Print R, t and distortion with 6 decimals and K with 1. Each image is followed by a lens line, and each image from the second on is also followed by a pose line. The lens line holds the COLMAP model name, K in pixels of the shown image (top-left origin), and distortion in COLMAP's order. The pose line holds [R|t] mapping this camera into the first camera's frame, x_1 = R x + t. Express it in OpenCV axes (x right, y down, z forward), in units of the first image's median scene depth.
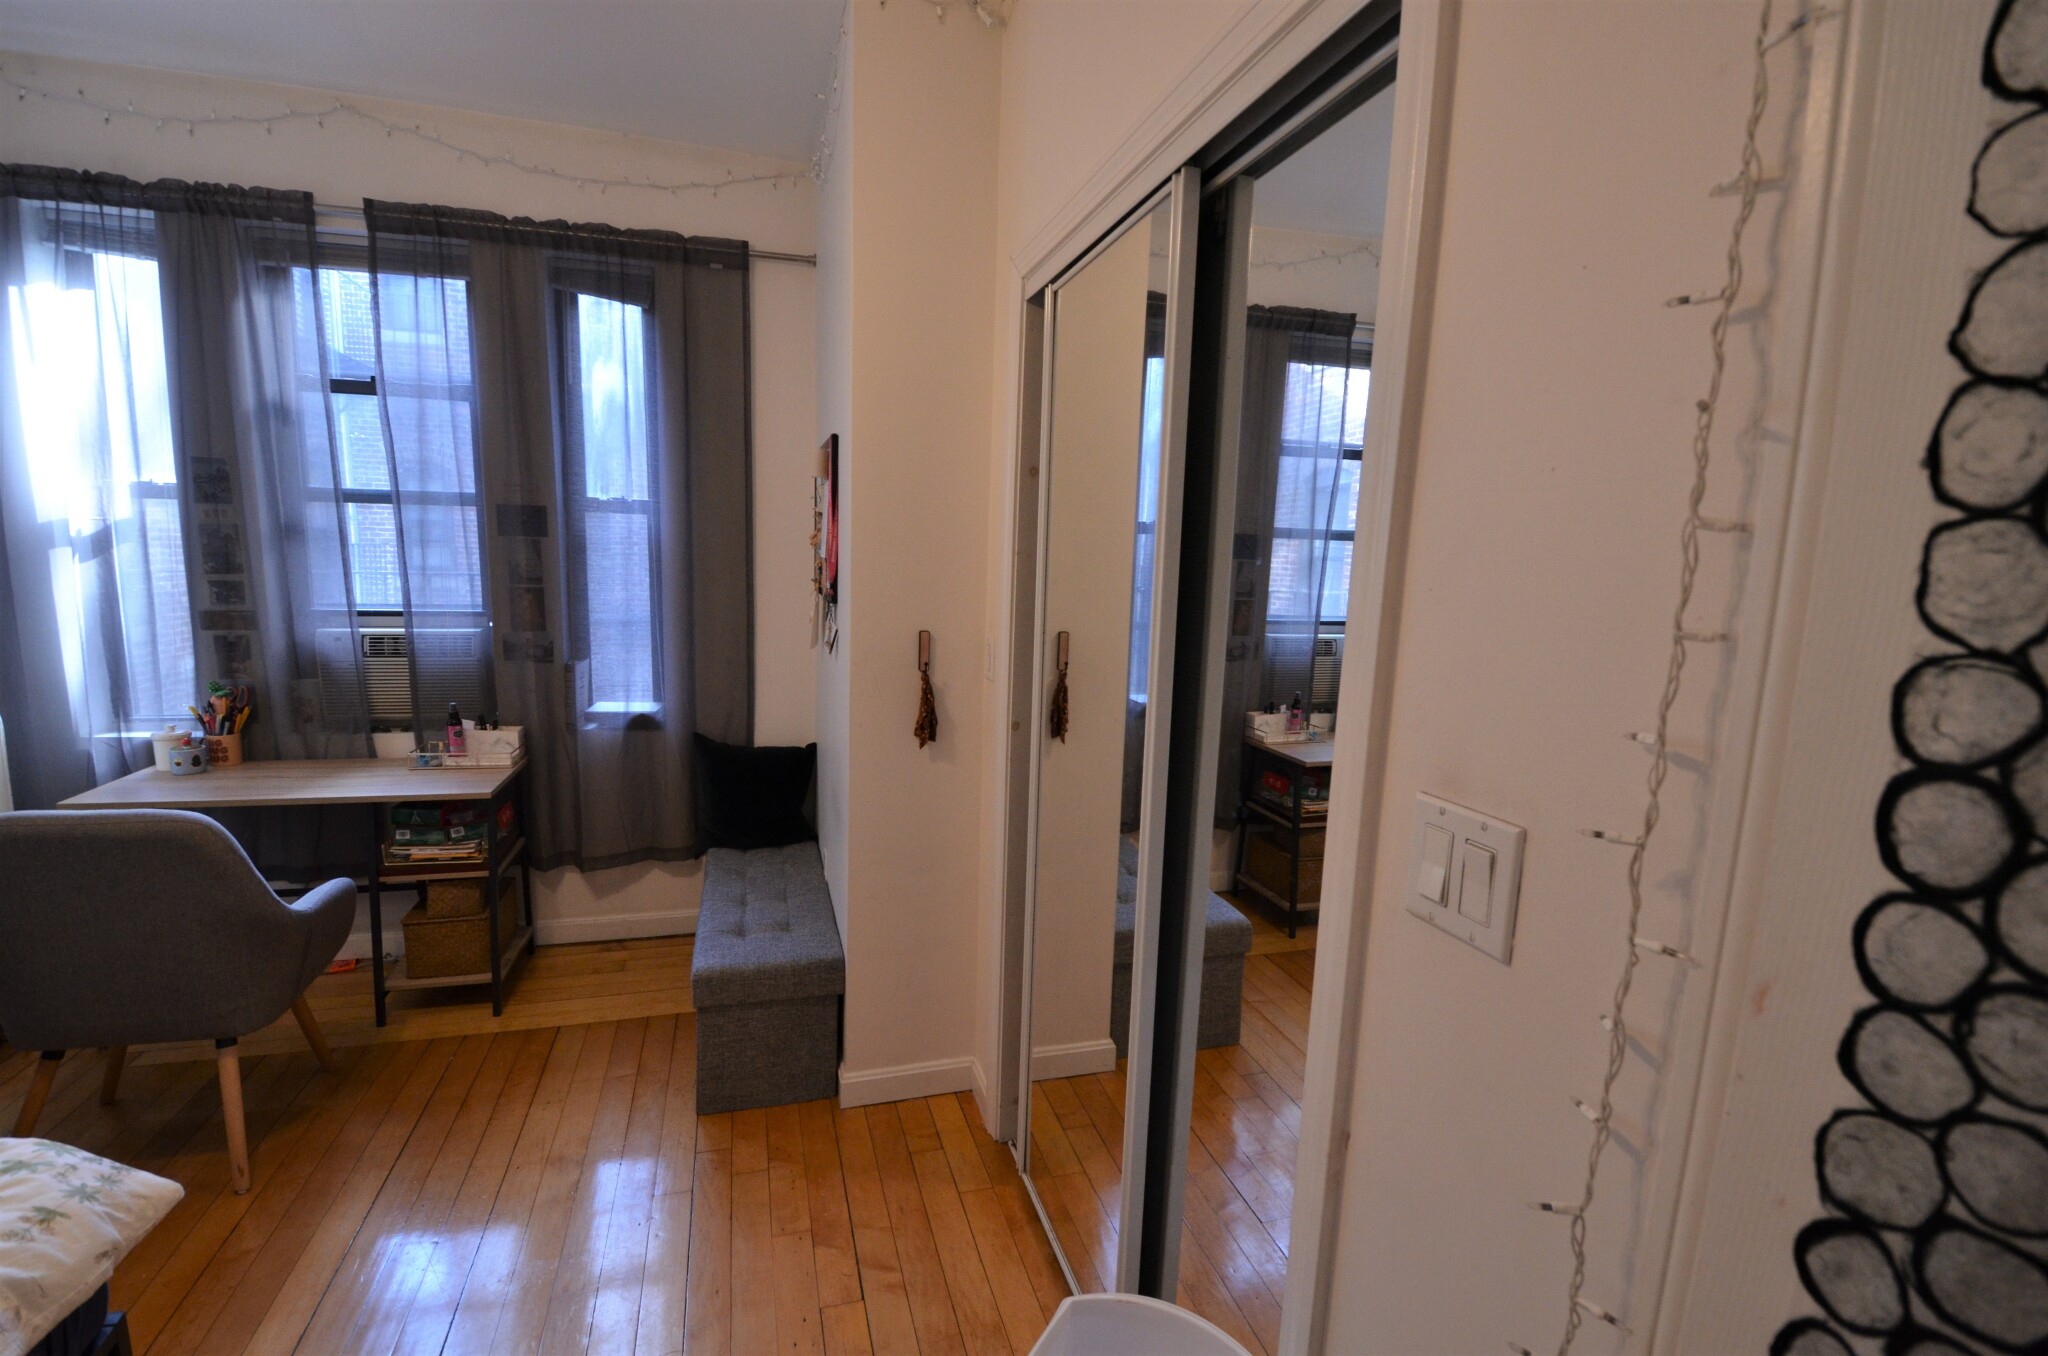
lens RADIAL K [[890.8, 0, 1014.1], [0, 890.8, 694.0], [0, 0, 1]] dist [0.008909, -0.016852]
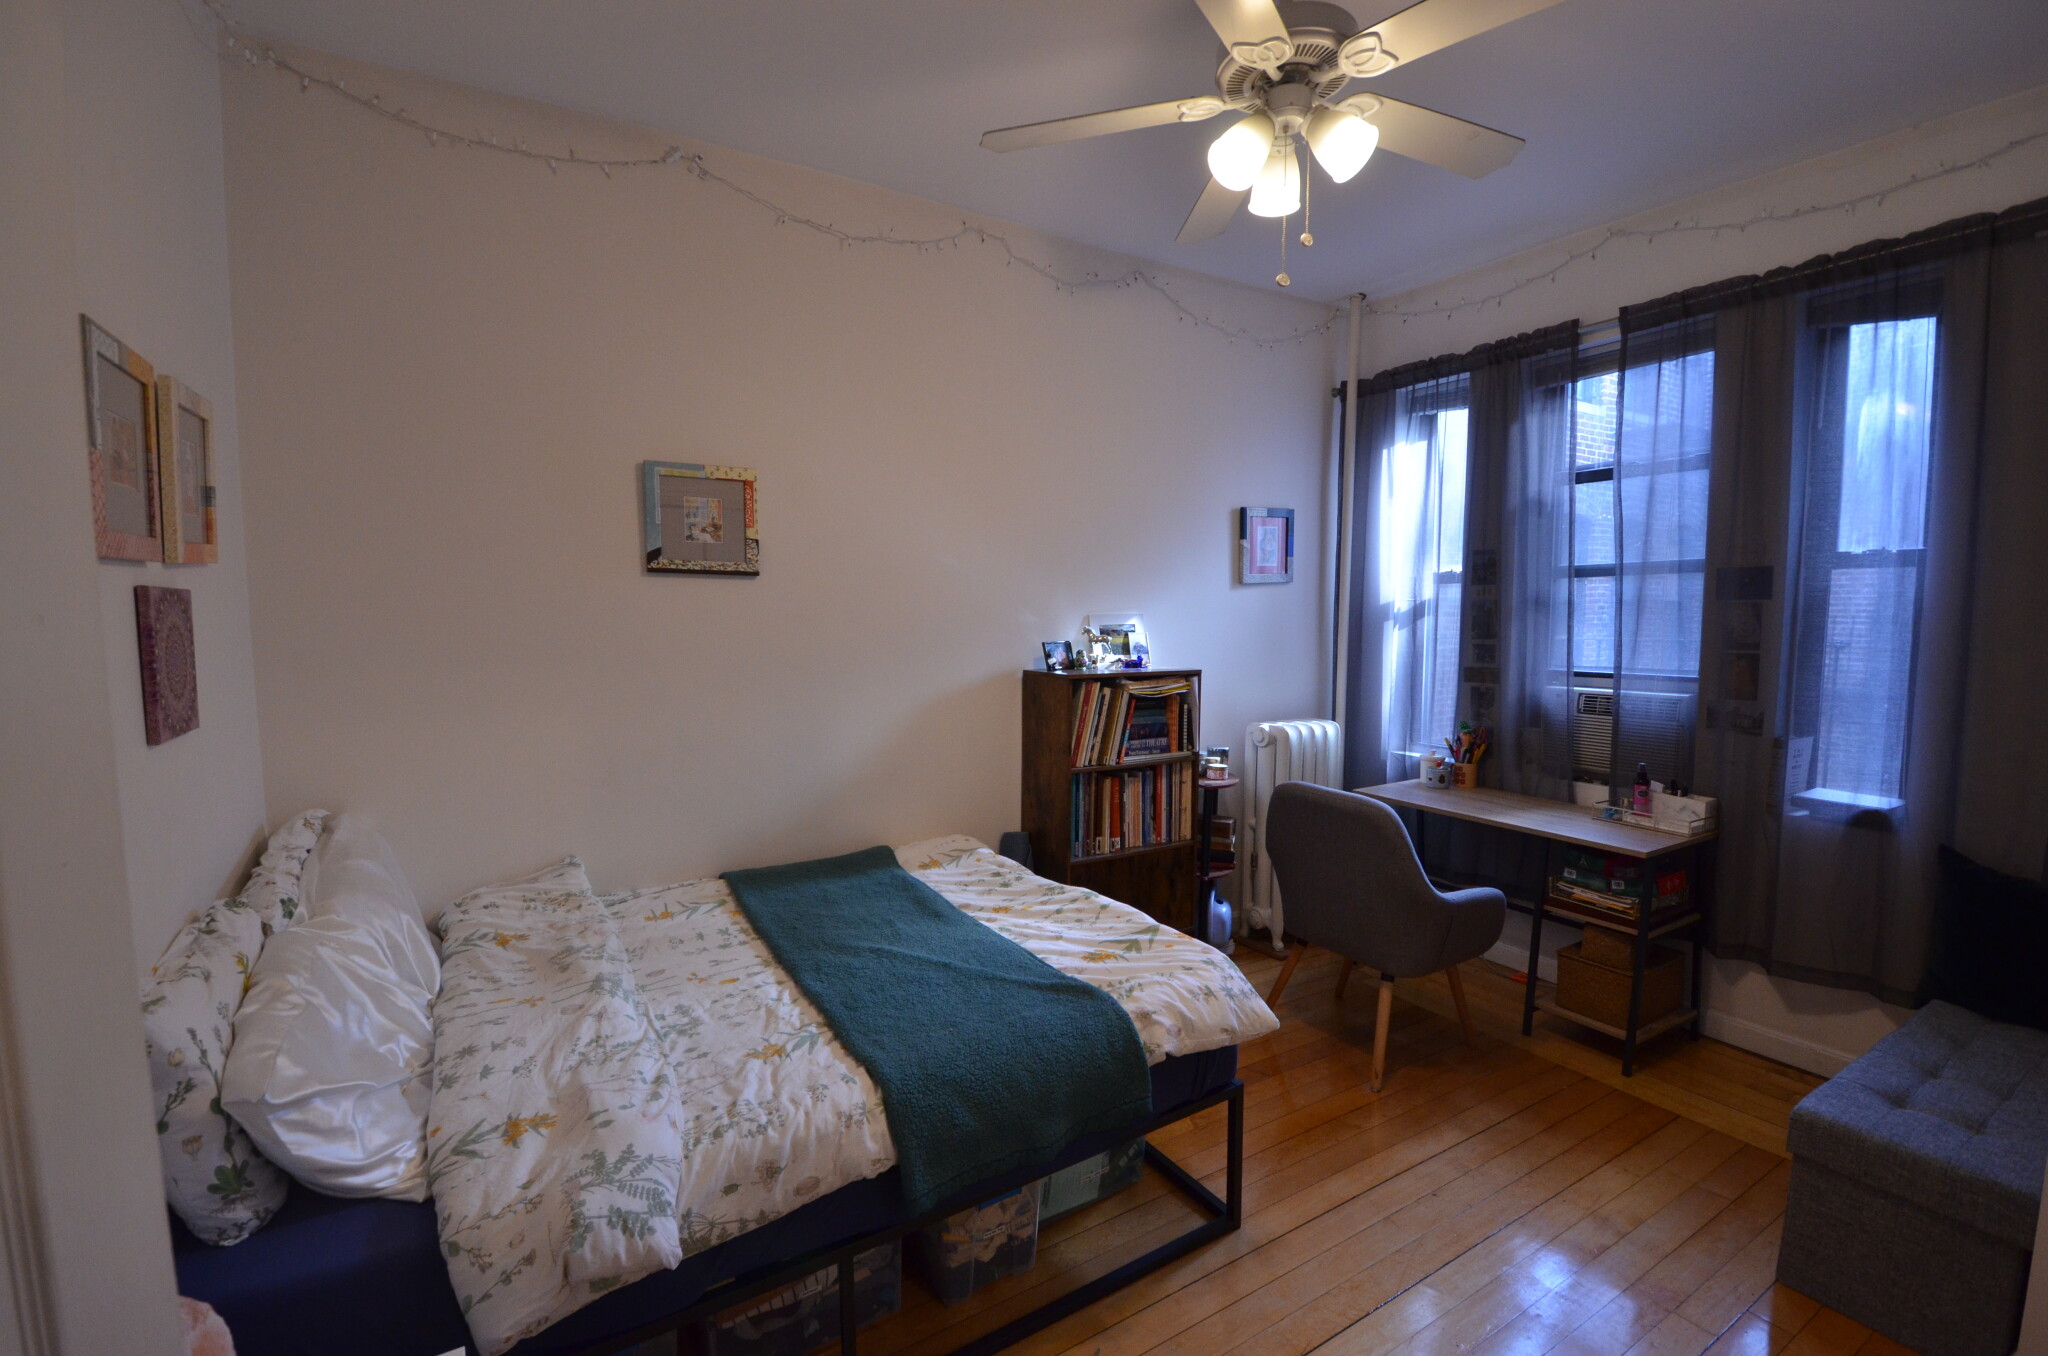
lens RADIAL K [[890.8, 0, 1014.1], [0, 890.8, 694.0], [0, 0, 1]] dist [0.008909, -0.016852]
pose [[0.252541, 0.056775, -0.965919, 0.184312], [-0.133770, 0.990739, 0.023260, 0.004041], [0.958295, 0.123337, 0.257797, 0.028660]]
